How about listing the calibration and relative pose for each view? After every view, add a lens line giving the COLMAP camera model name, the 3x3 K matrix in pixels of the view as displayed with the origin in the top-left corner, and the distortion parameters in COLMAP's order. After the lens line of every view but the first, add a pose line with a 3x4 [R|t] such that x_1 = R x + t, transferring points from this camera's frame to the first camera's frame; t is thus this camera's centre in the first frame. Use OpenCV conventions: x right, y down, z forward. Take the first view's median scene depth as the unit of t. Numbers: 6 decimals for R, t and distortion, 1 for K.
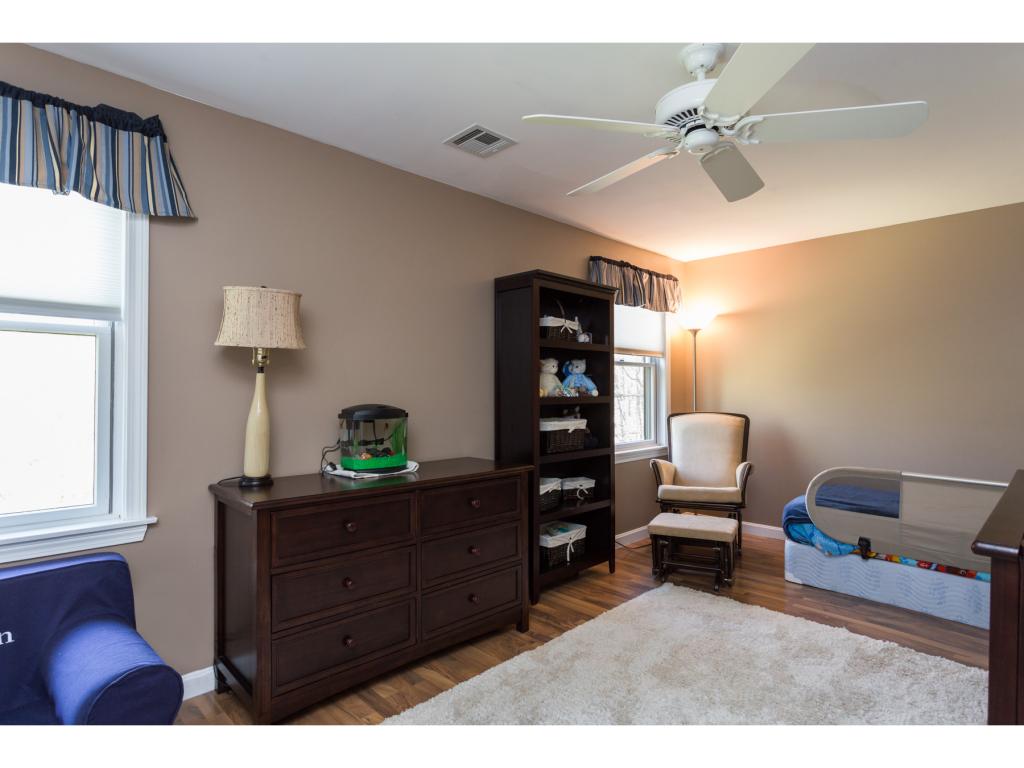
lens RADIAL K [[560.7, 0, 512.5], [0, 560.7, 380.7], [0, 0, 1]] dist [0.014293, -0.002121]
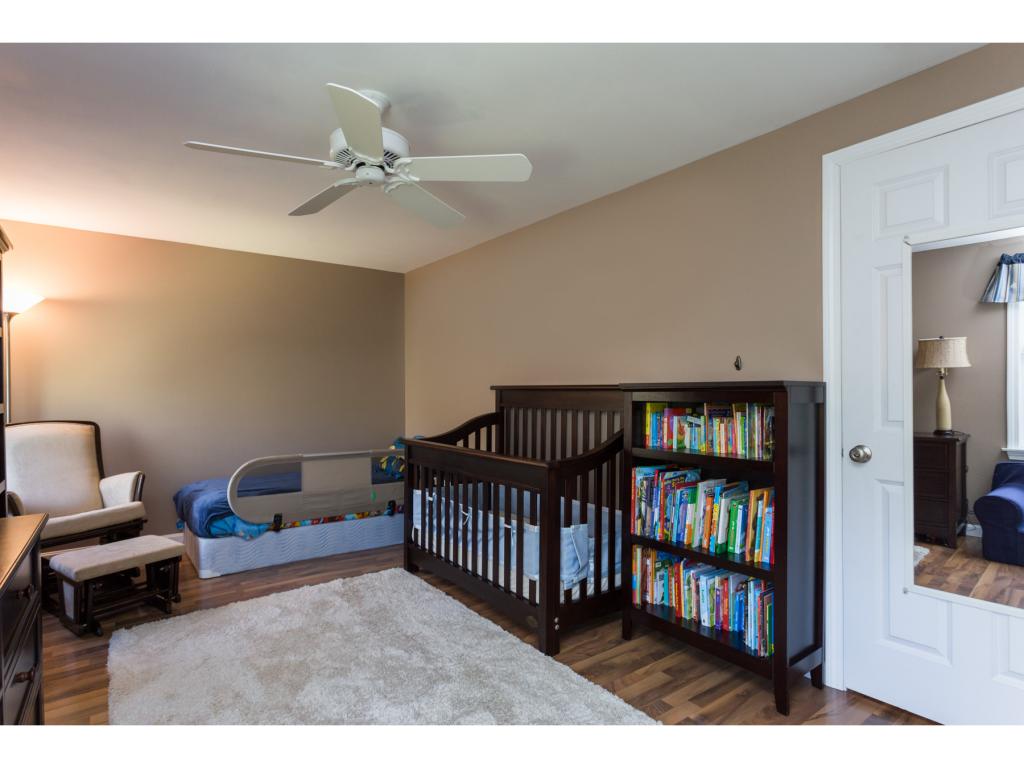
lens RADIAL K [[531.5, 0, 513.9], [0, 531.5, 387.8], [0, 0, 1]] dist [-0.003976, 0.004040]
pose [[0.113759, 0.004059, 0.993500, -0.461236], [-0.010174, 0.999944, -0.002921, 0.006755], [-0.993456, -0.009775, 0.113794, 0.383320]]
